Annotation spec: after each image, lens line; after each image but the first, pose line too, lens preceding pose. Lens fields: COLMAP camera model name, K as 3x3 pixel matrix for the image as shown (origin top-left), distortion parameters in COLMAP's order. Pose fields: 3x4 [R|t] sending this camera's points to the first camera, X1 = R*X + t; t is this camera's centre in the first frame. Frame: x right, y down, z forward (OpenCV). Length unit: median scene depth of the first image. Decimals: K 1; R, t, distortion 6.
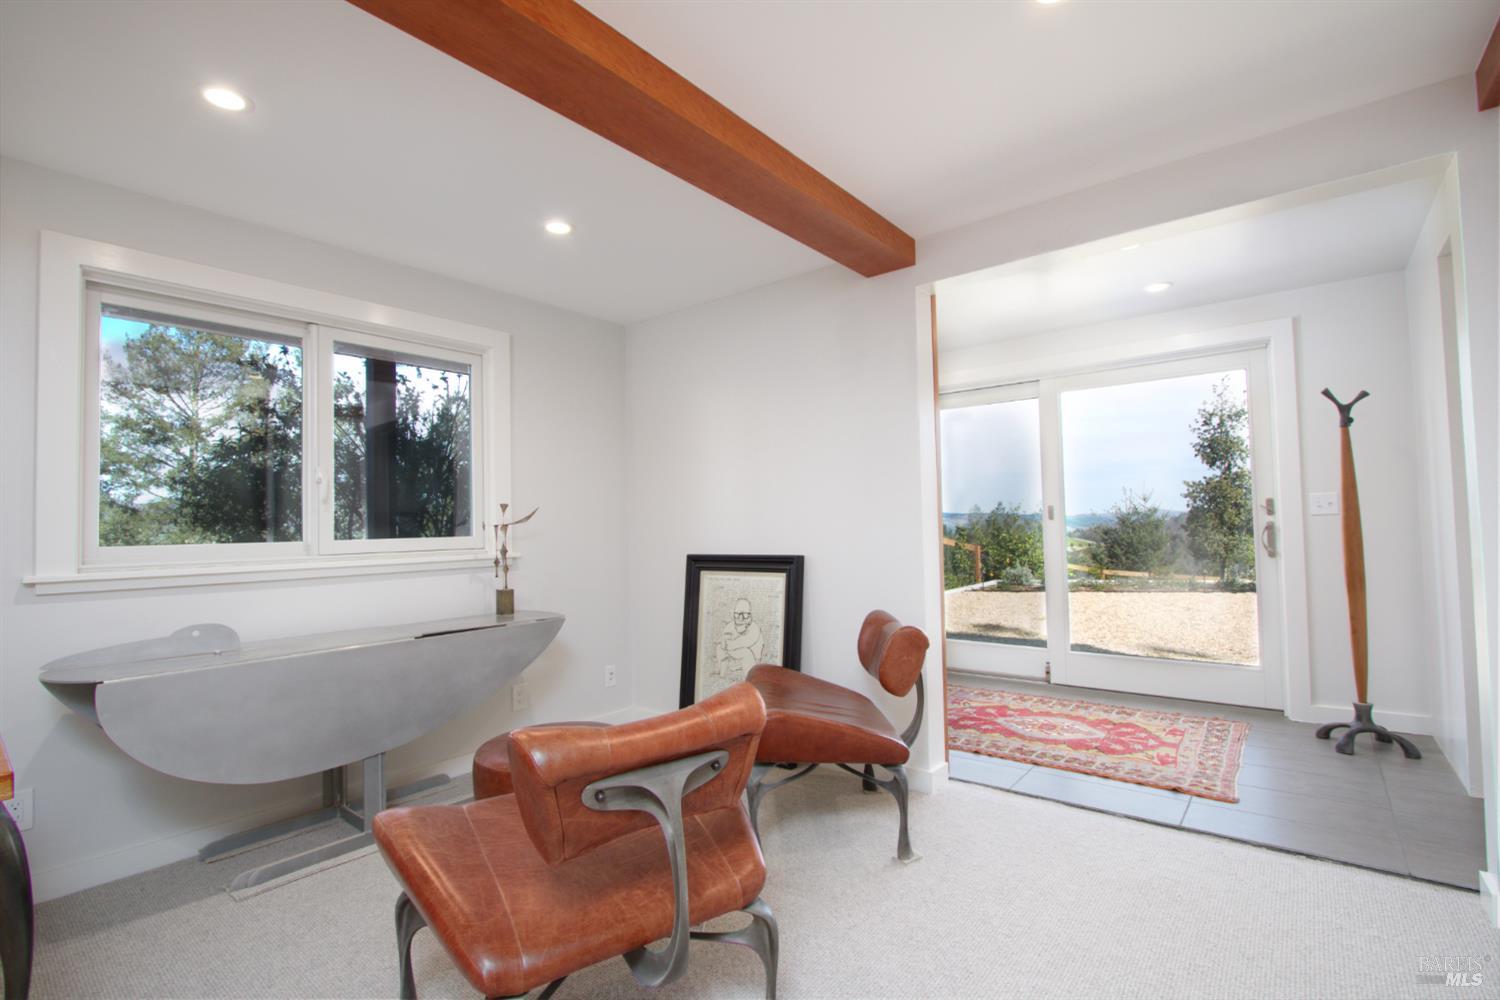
lens RADIAL K [[693.9, 0, 746.8], [0, 693.9, 503.6], [0, 0, 1]] dist [-0.019094, 0.003107]
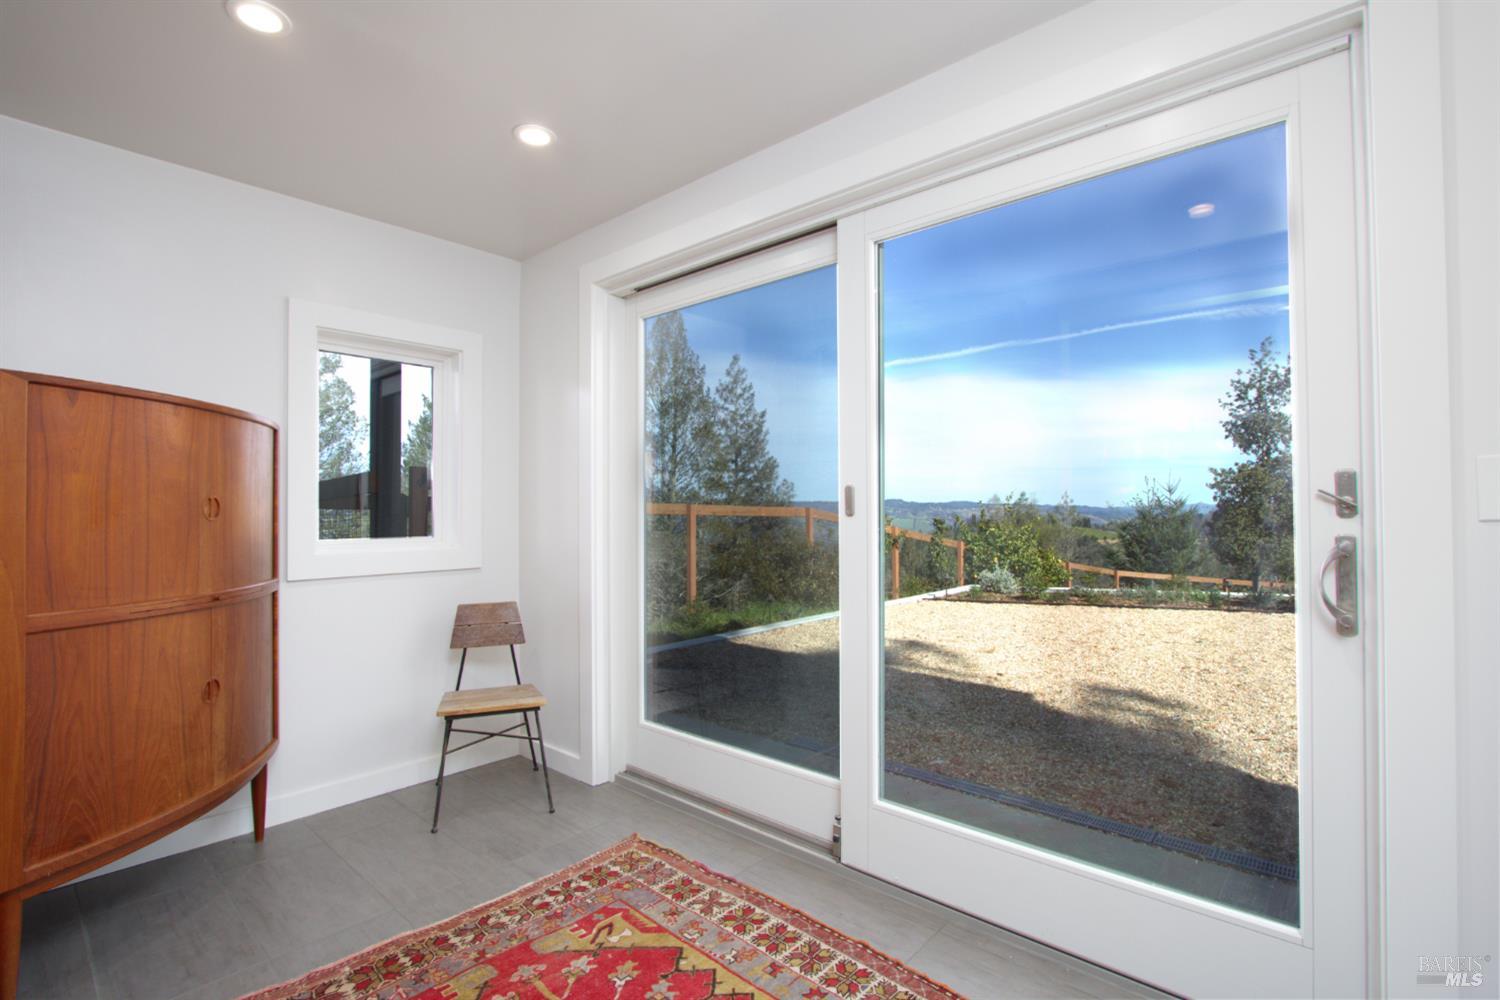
lens RADIAL K [[693.9, 0, 746.9], [0, 693.9, 500.6], [0, 0, 1]] dist [-0.019094, 0.003107]
pose [[0.999011, 0.017856, -0.040709, 0.472700], [-0.017207, 0.999720, 0.016232, 0.007604], [0.040988, -0.015515, 0.999039, 0.641691]]
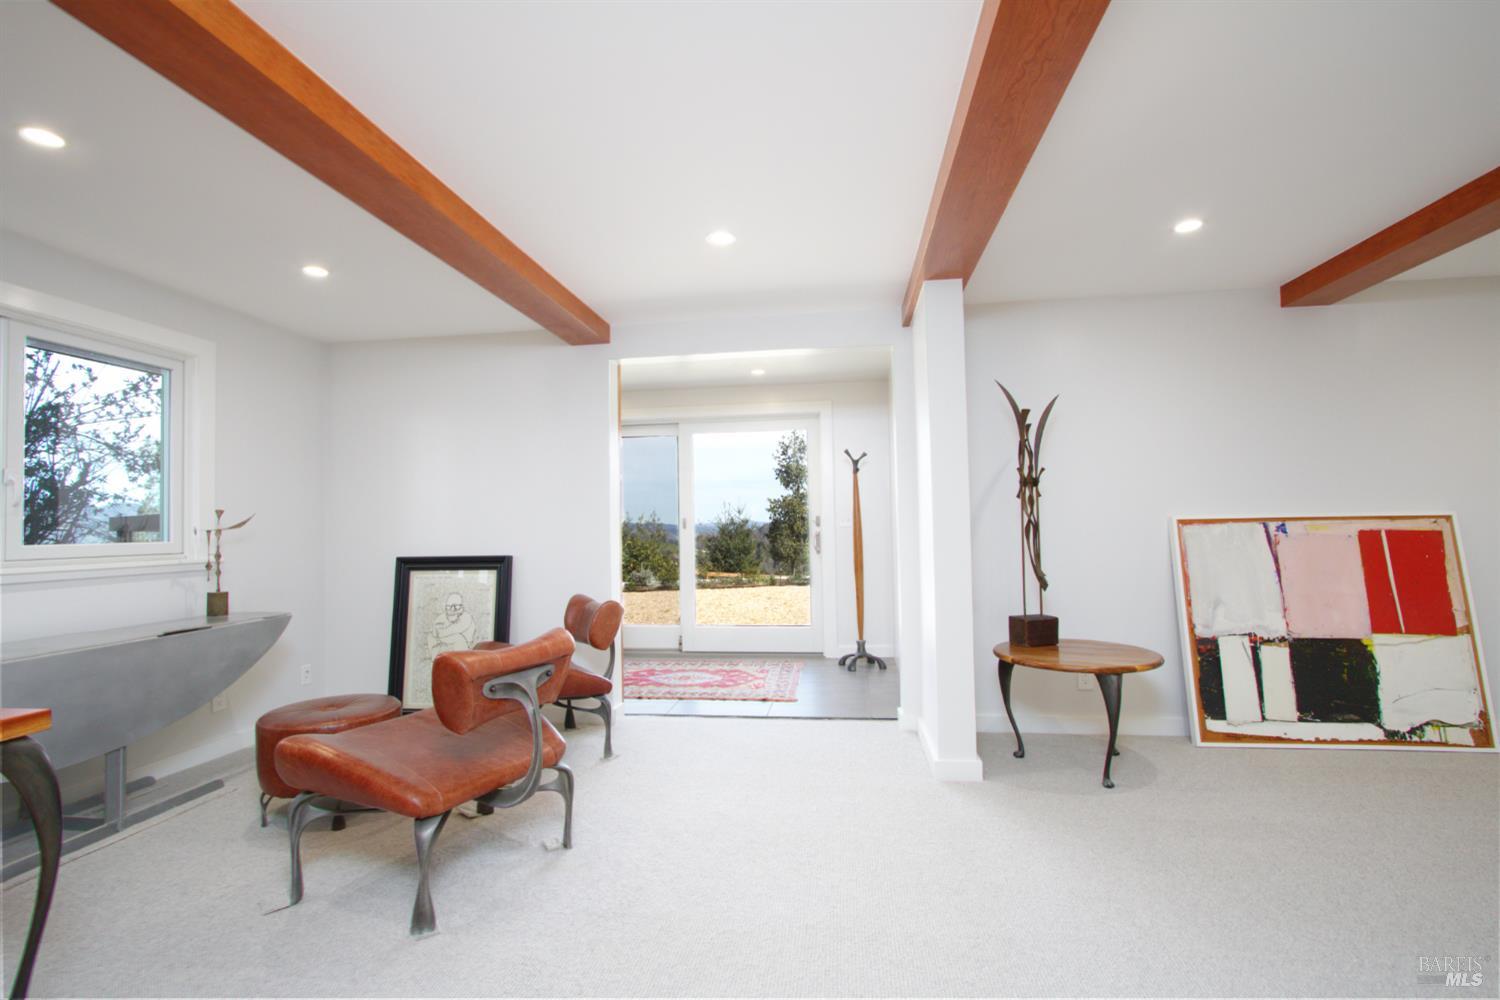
lens RADIAL K [[693.9, 0, 746.2], [0, 693.9, 501.5], [0, 0, 1]] dist [-0.019094, 0.003107]
pose [[0.859513, 0.026221, 0.510441, -0.167899], [-0.018668, 0.999627, -0.019917, -0.005305], [-0.510773, 0.007590, 0.859682, -0.249617]]
